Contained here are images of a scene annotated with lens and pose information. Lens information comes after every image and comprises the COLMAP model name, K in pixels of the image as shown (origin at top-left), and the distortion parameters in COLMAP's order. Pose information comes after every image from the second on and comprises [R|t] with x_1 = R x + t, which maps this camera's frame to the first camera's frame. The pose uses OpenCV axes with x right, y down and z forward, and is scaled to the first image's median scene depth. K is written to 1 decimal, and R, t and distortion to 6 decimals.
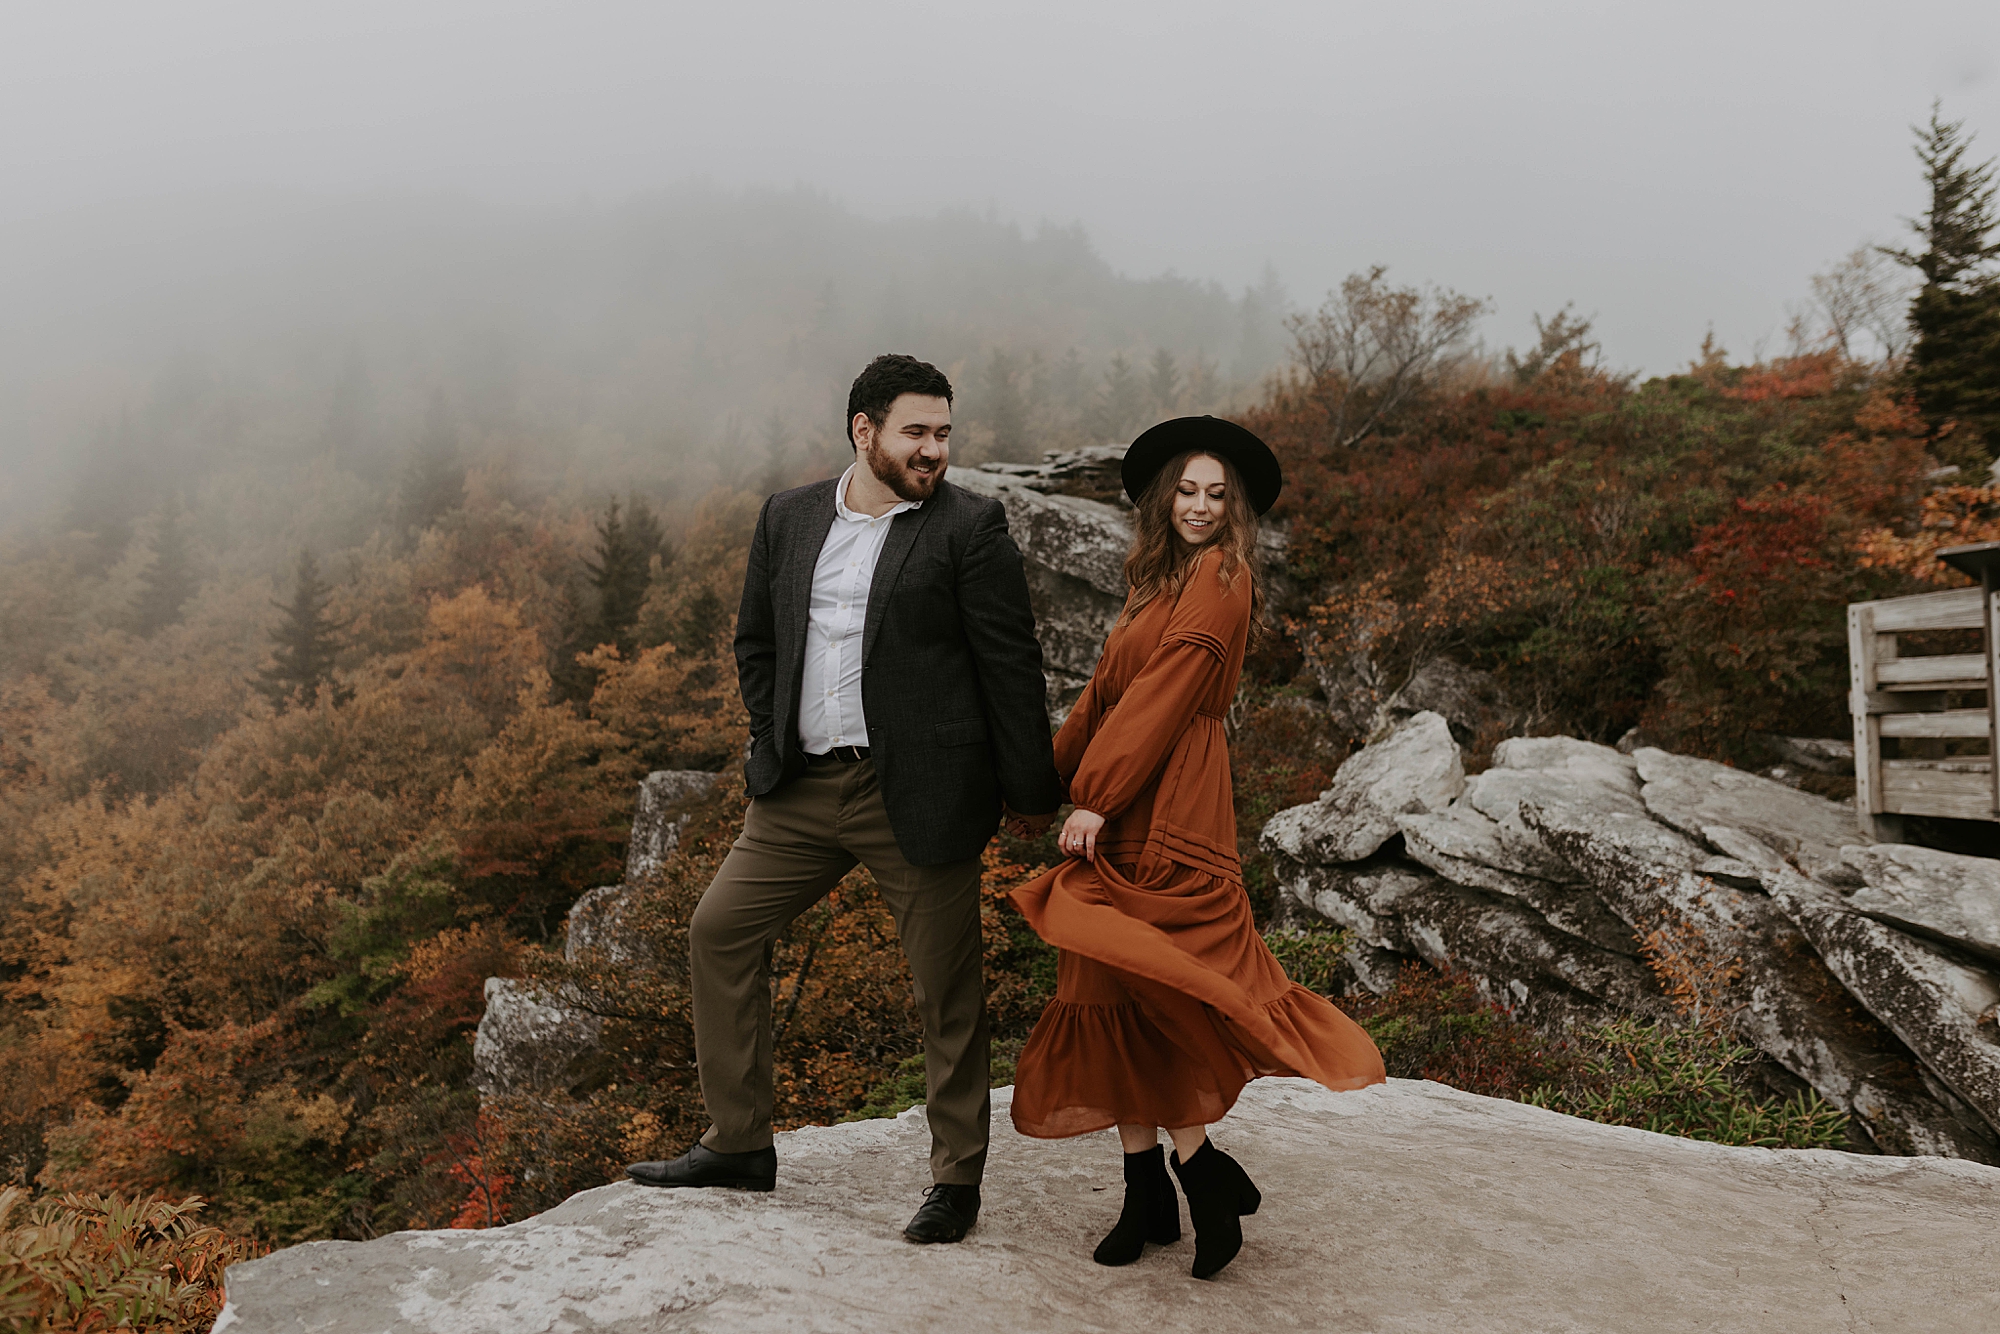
lens RADIAL K [[1886.7, 0, 996.4], [0, 1886.7, 631.2], [0, 0, 1]] dist [0.004290, 0.000000]
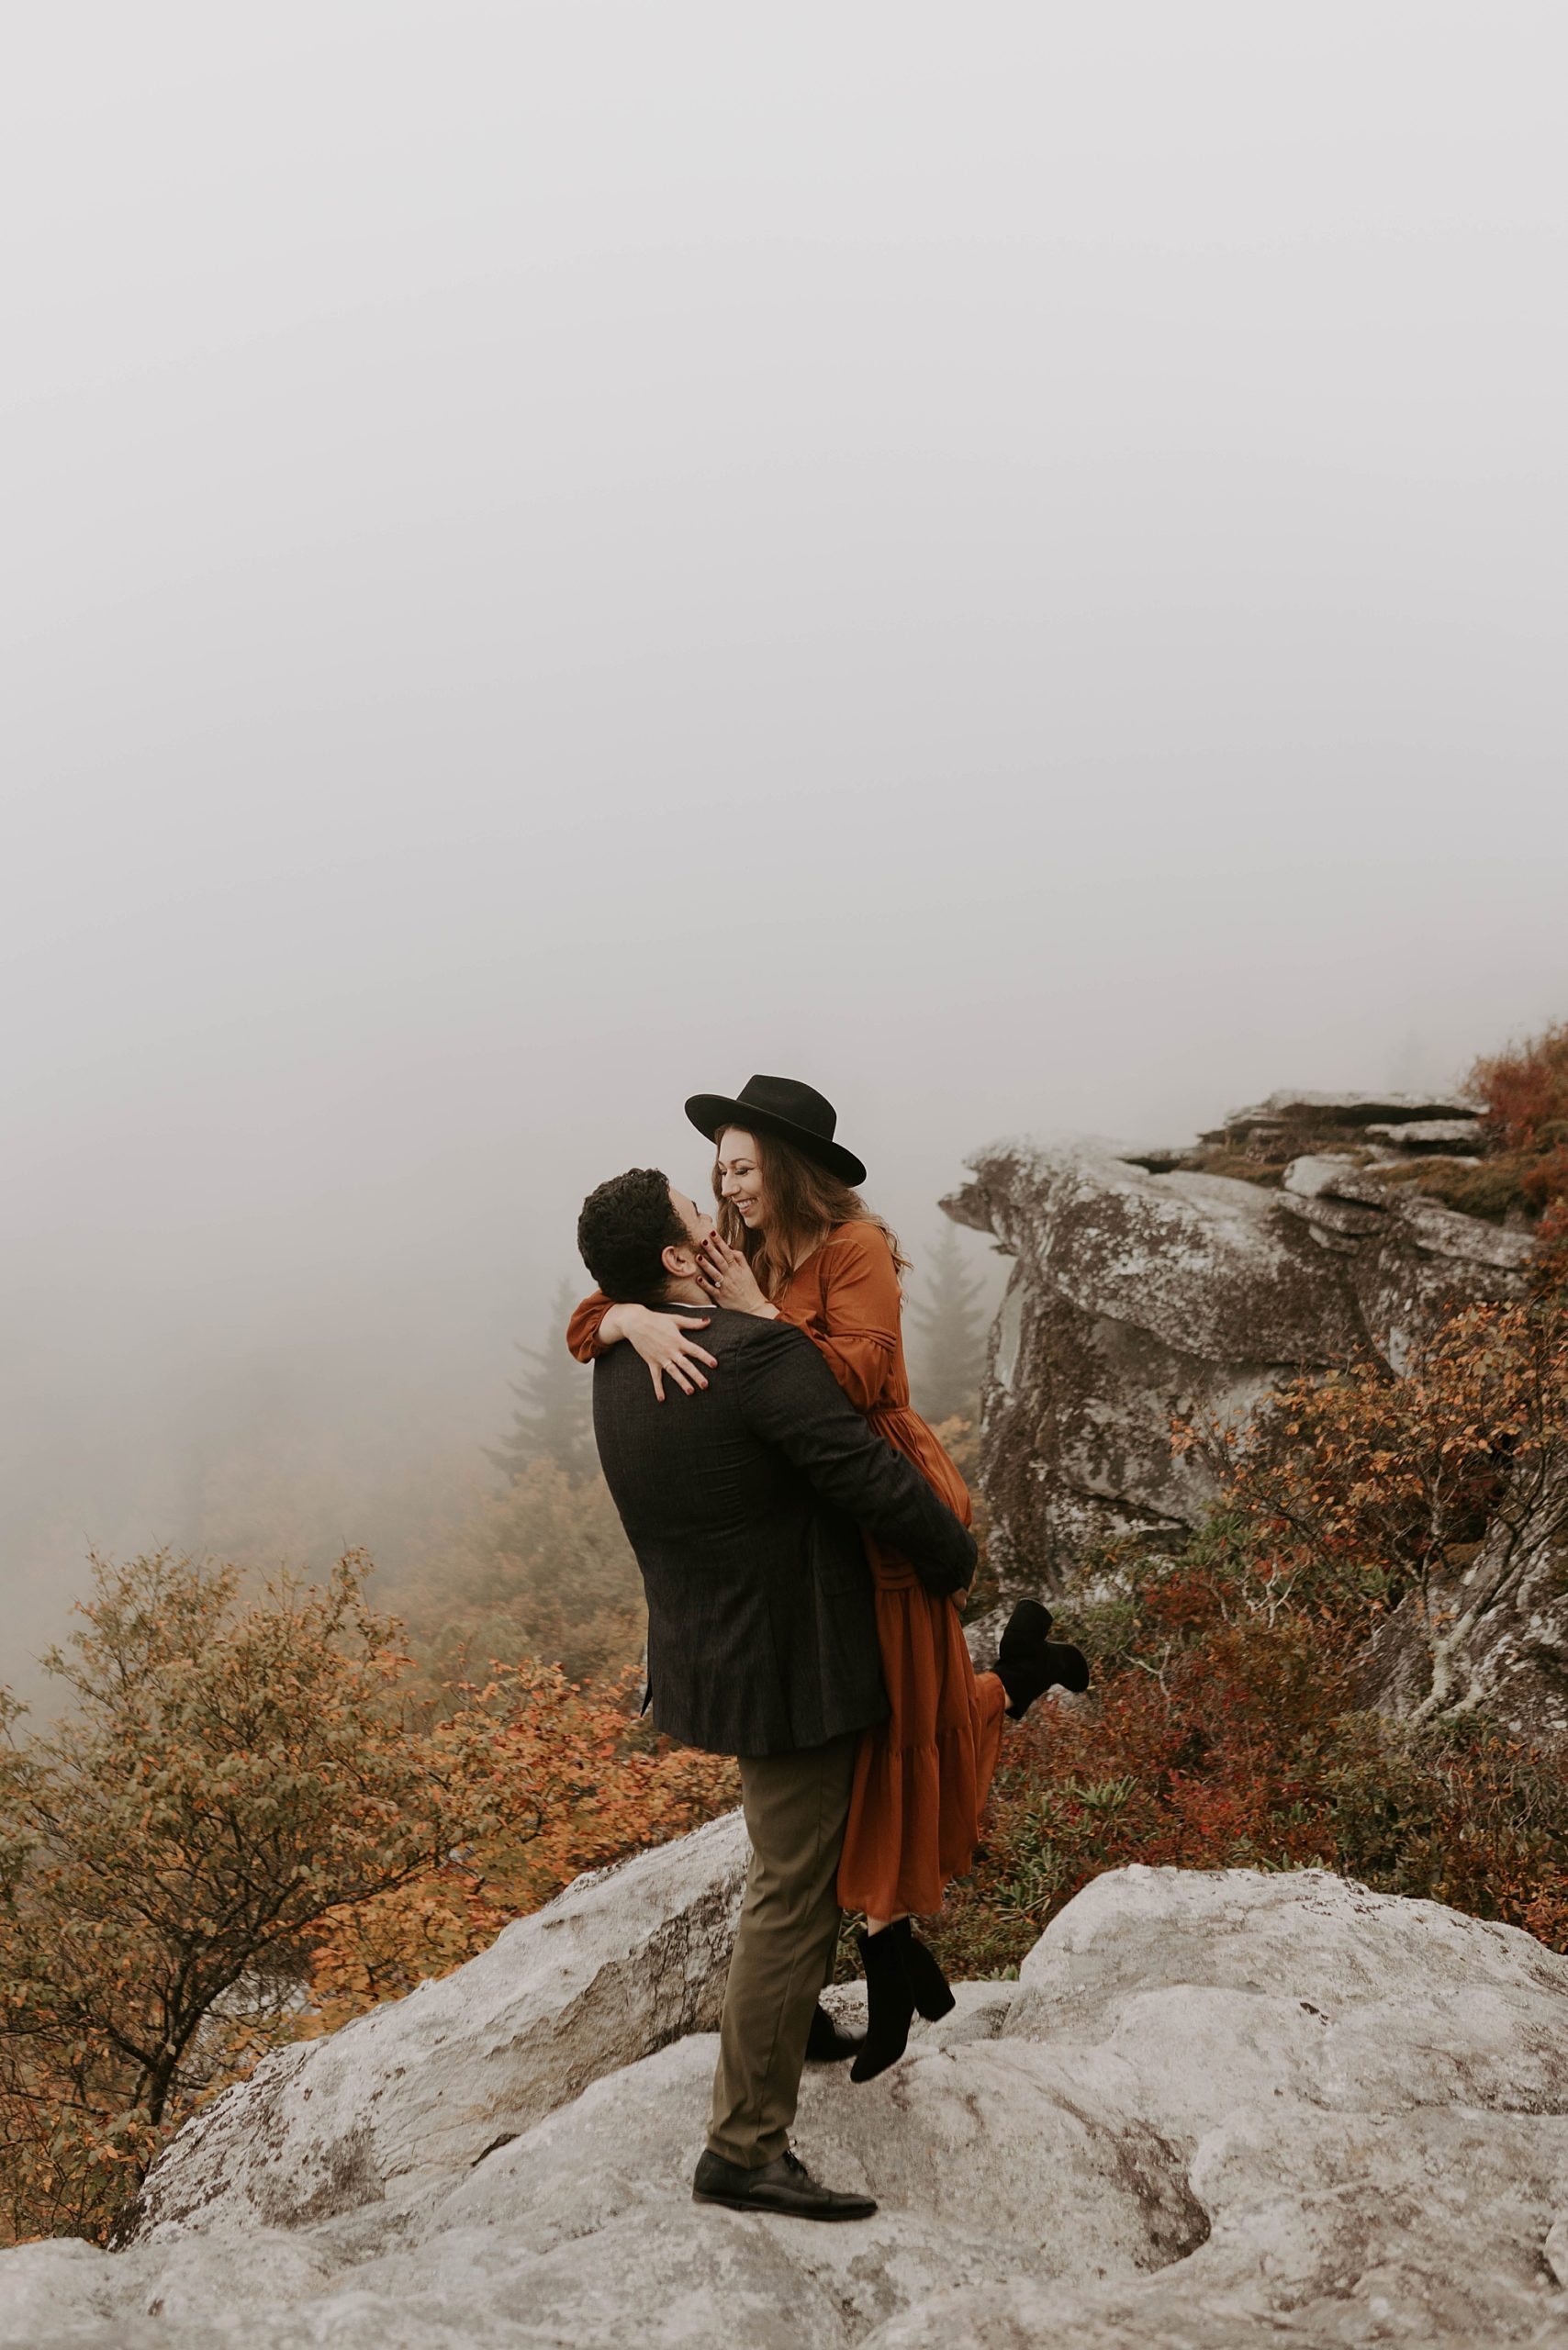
lens RADIAL K [[2364.1, 0, 757.0], [0, 2364.1, 1107.1], [0, 0, 1]] dist [-0.006487, 0.000000]
pose [[0.915496, -0.023819, -0.401622, 0.246651], [-0.024725, 0.993028, -0.115254, -0.011171], [0.401568, 0.115445, 0.908524, 0.412514]]
